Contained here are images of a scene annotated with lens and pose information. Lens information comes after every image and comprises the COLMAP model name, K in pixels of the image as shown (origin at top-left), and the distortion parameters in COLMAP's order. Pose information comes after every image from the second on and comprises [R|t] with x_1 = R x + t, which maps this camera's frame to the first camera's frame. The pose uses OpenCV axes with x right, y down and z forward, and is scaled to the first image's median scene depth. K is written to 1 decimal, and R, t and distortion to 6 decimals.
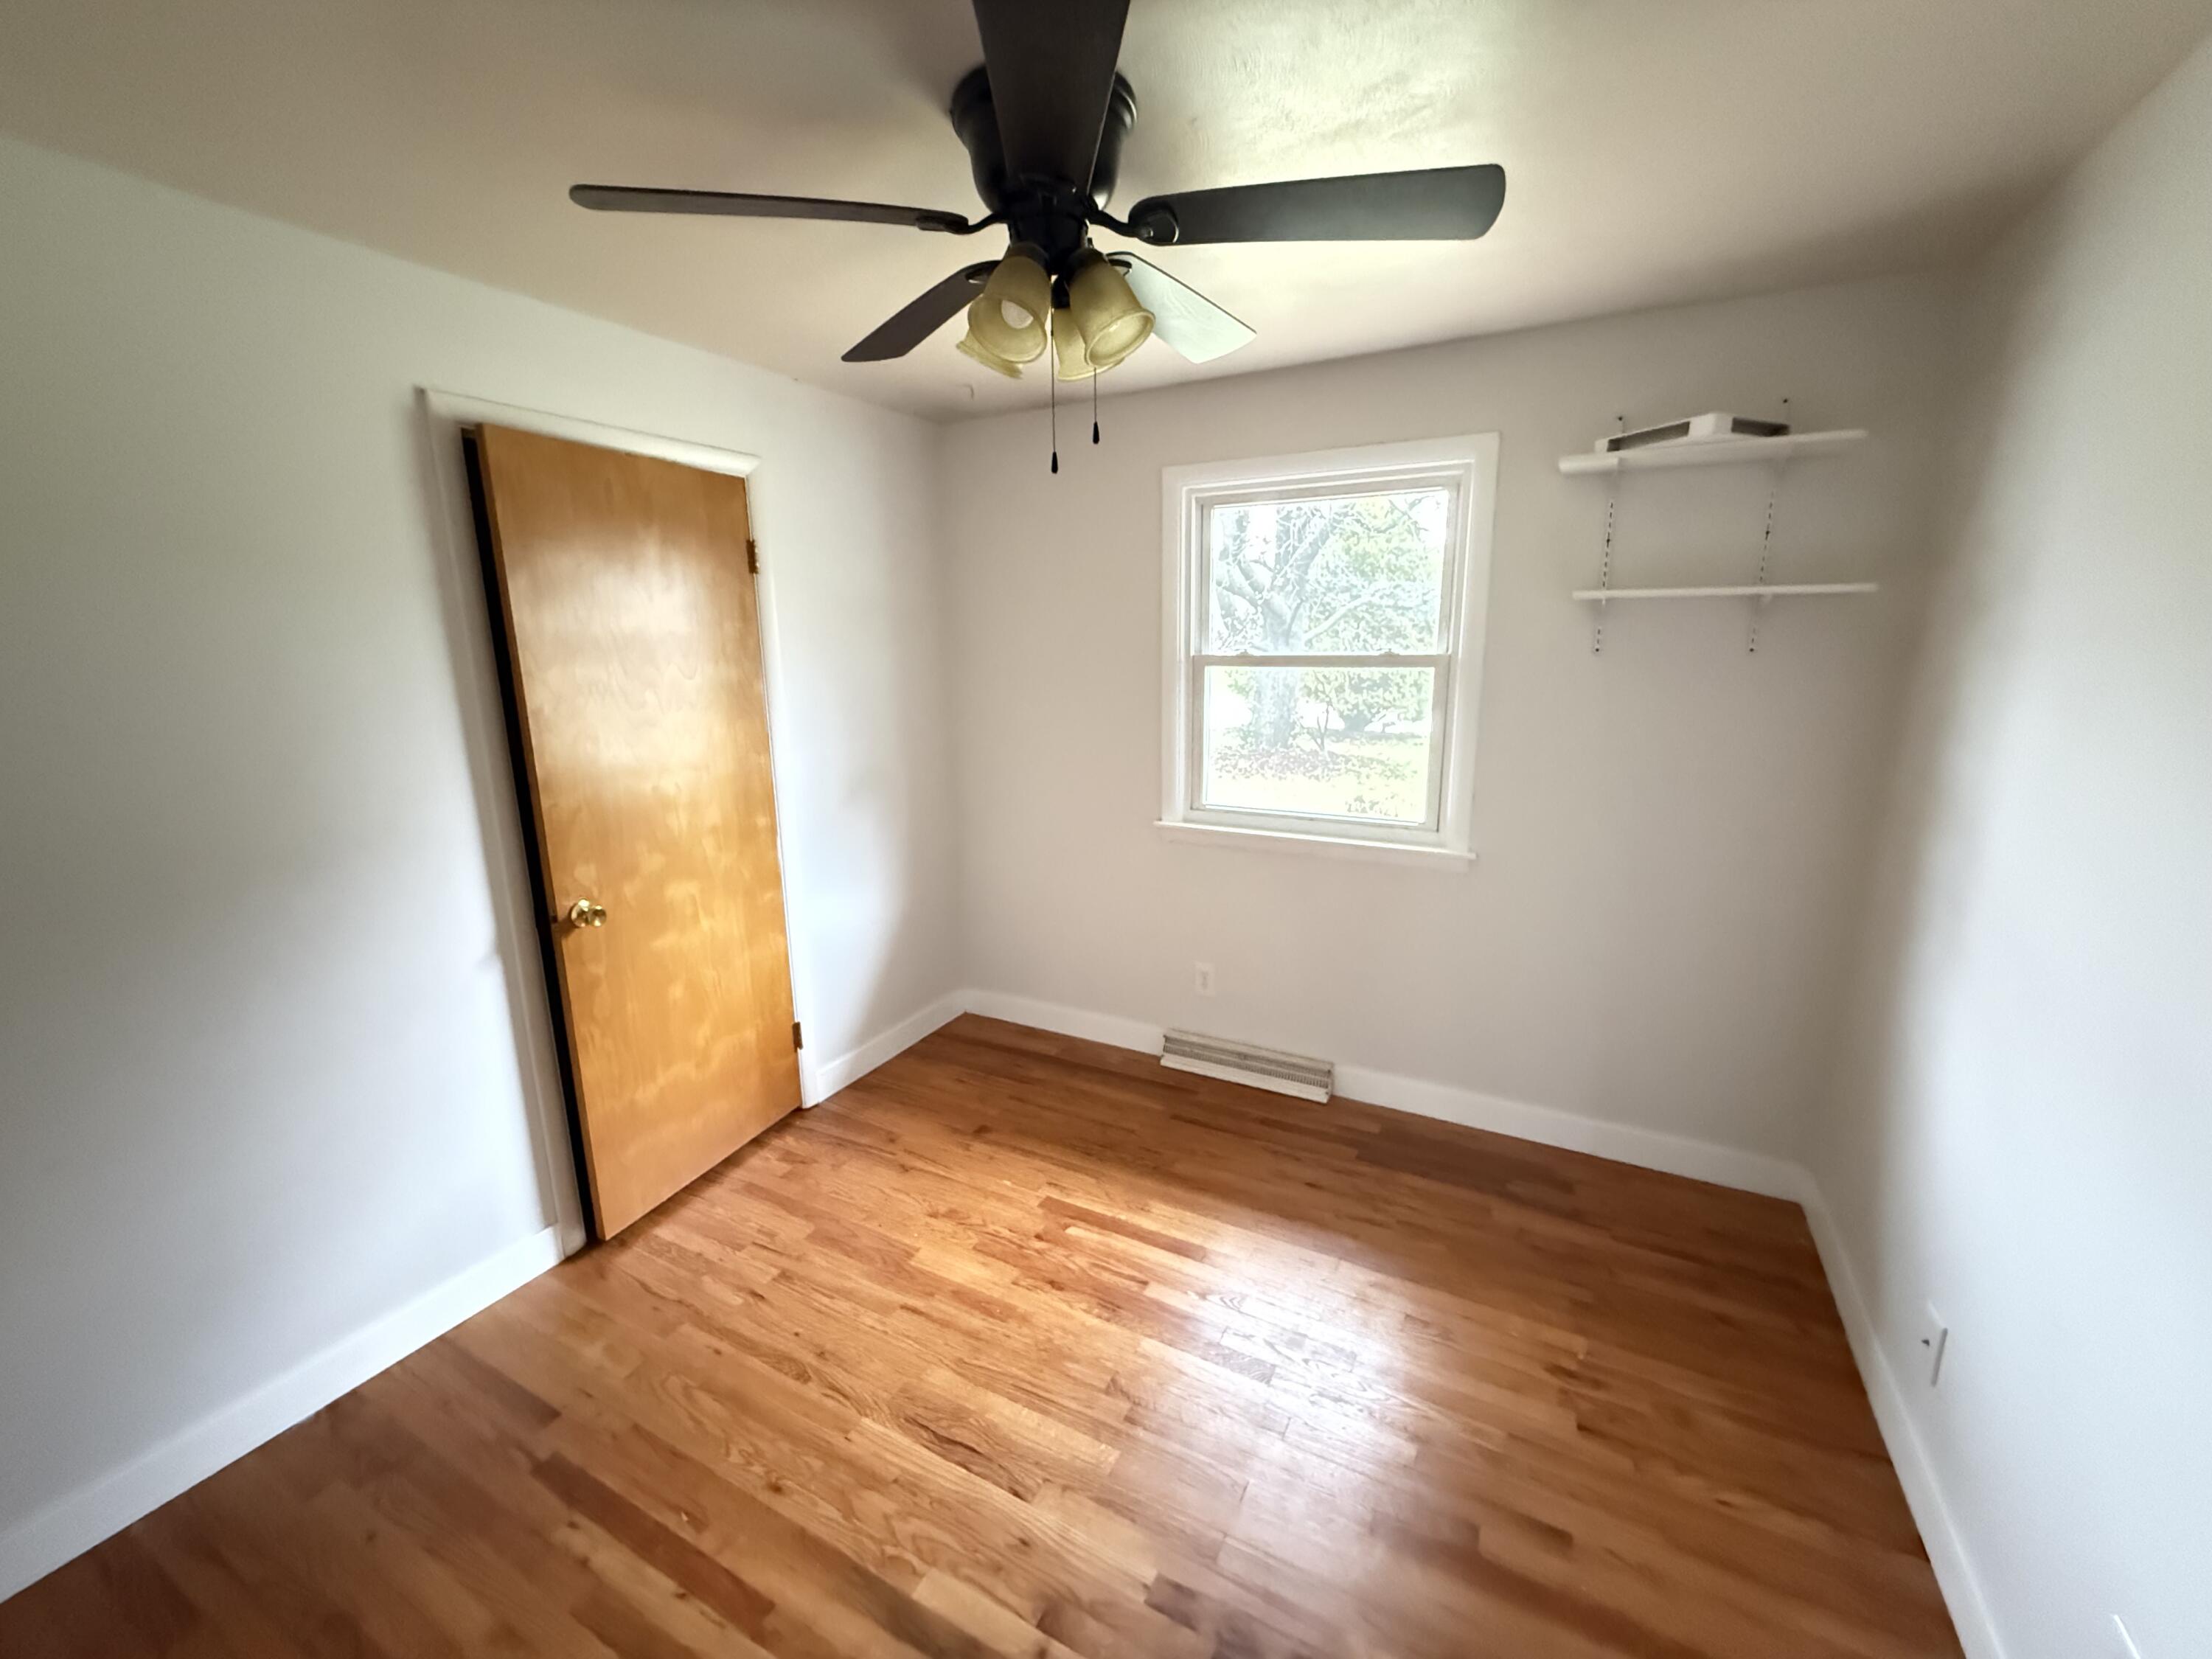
lens RADIAL K [[877.8, 0, 1099.8], [0, 877.8, 830.0], [0, 0, 1]] dist [-0.000116, -0.000079]
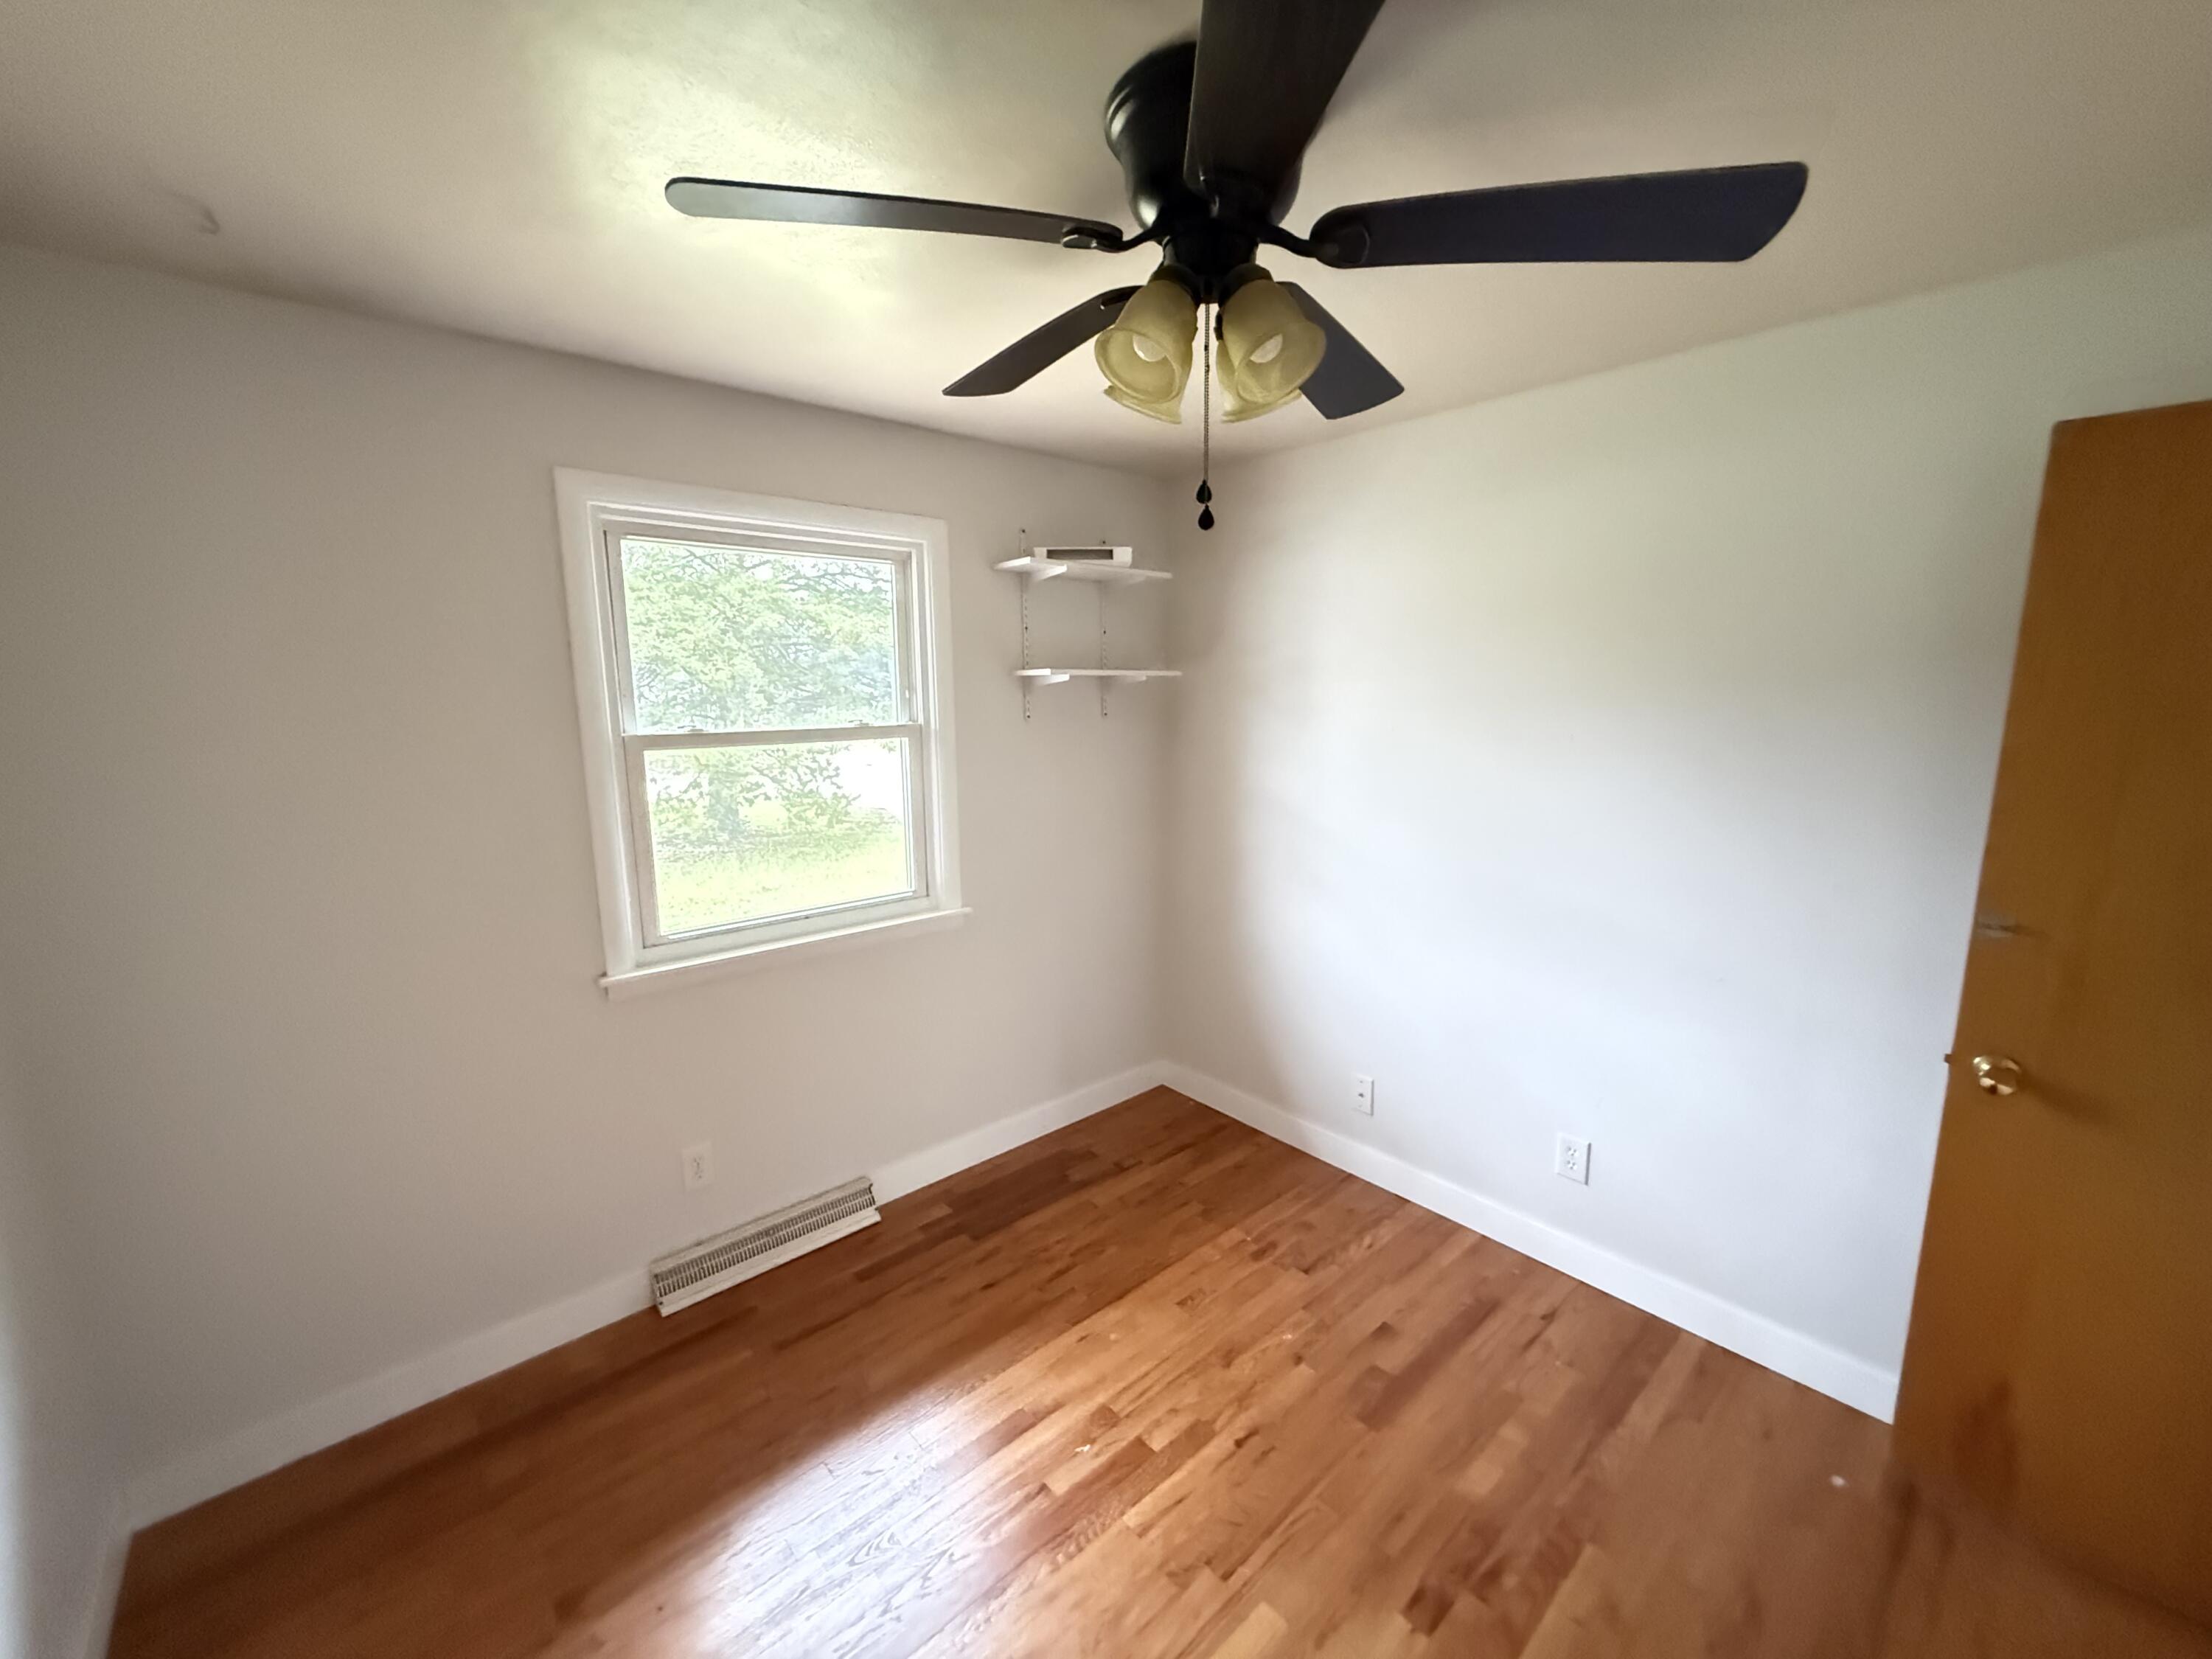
lens RADIAL K [[877.8, 0, 1099.8], [0, 877.8, 830.0], [0, 0, 1]] dist [-0.000116, -0.000079]
pose [[0.347949, -0.144522, 0.926307, -0.489757], [0.206767, 0.975547, 0.074537, -0.110718], [-0.914428, 0.165595, 0.369323, 0.441516]]
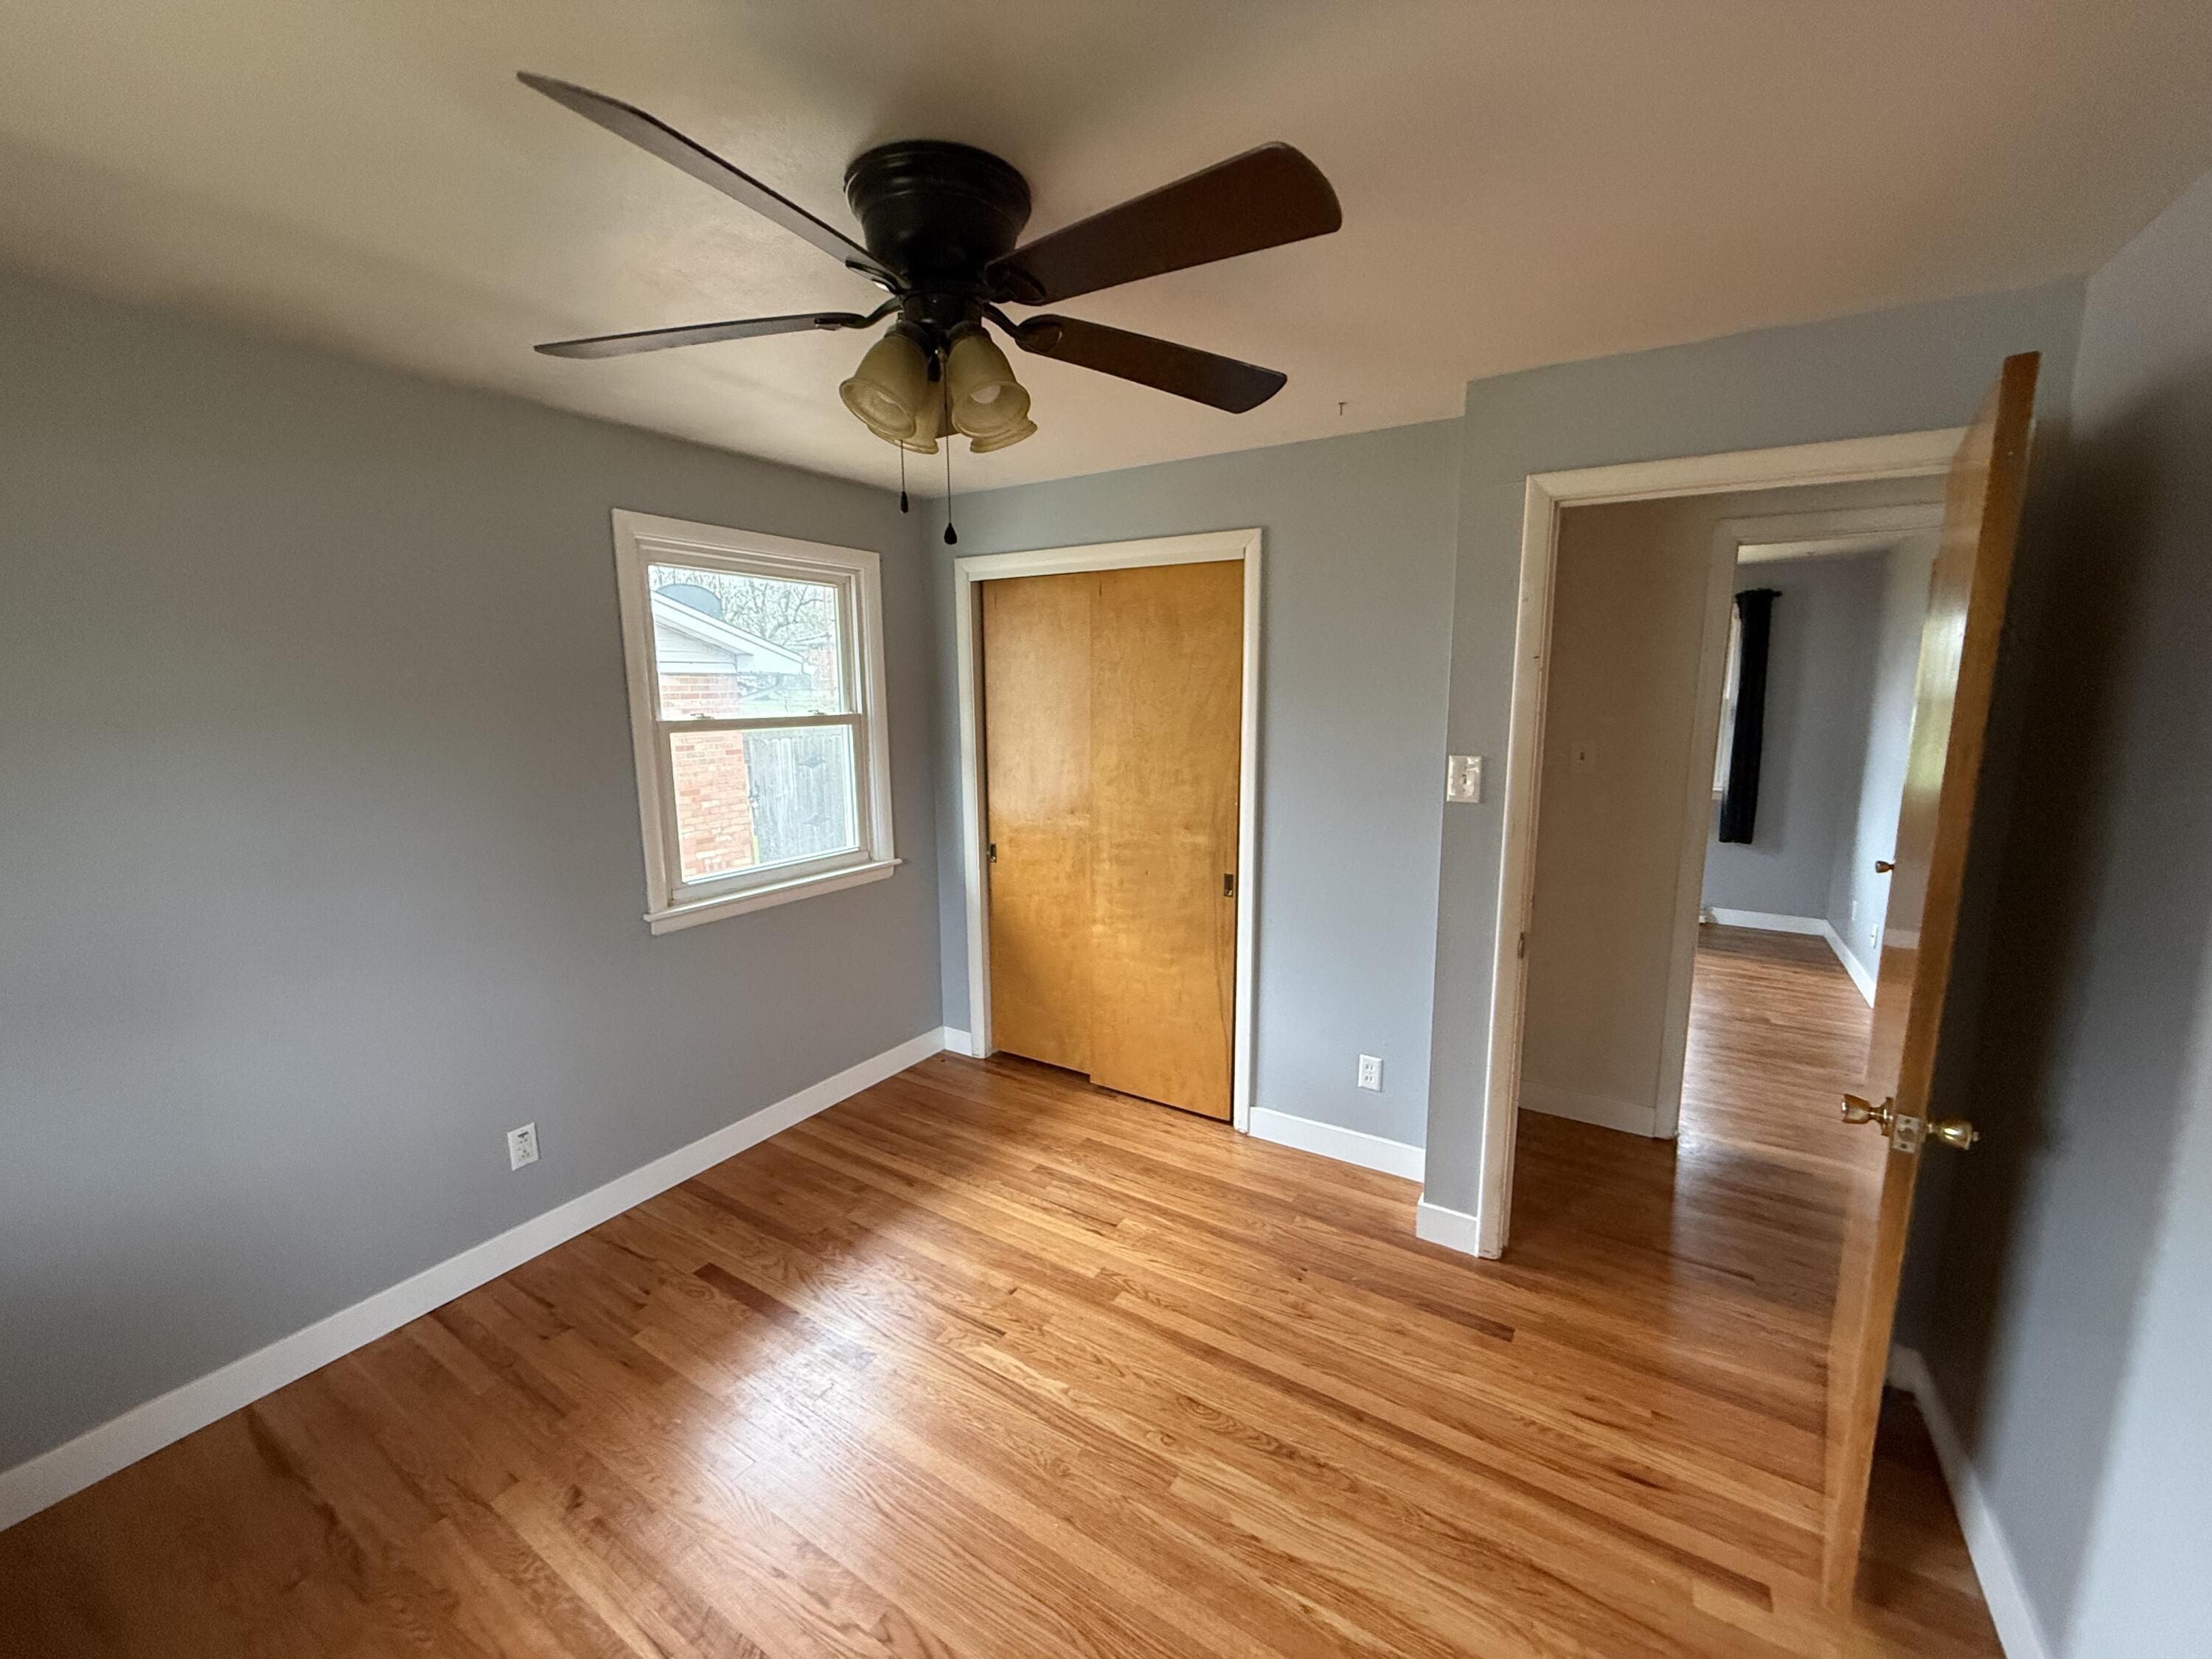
lens RADIAL K [[883.7, 0, 1106.0], [0, 883.7, 829.5], [0, 0, 1]] dist [-0.000611, -0.000044]
pose [[0.064984, -0.149263, 0.986660, -0.879184], [0.218238, 0.966940, 0.131906, -0.125401], [-0.973730, 0.206755, 0.095410, 0.546862]]
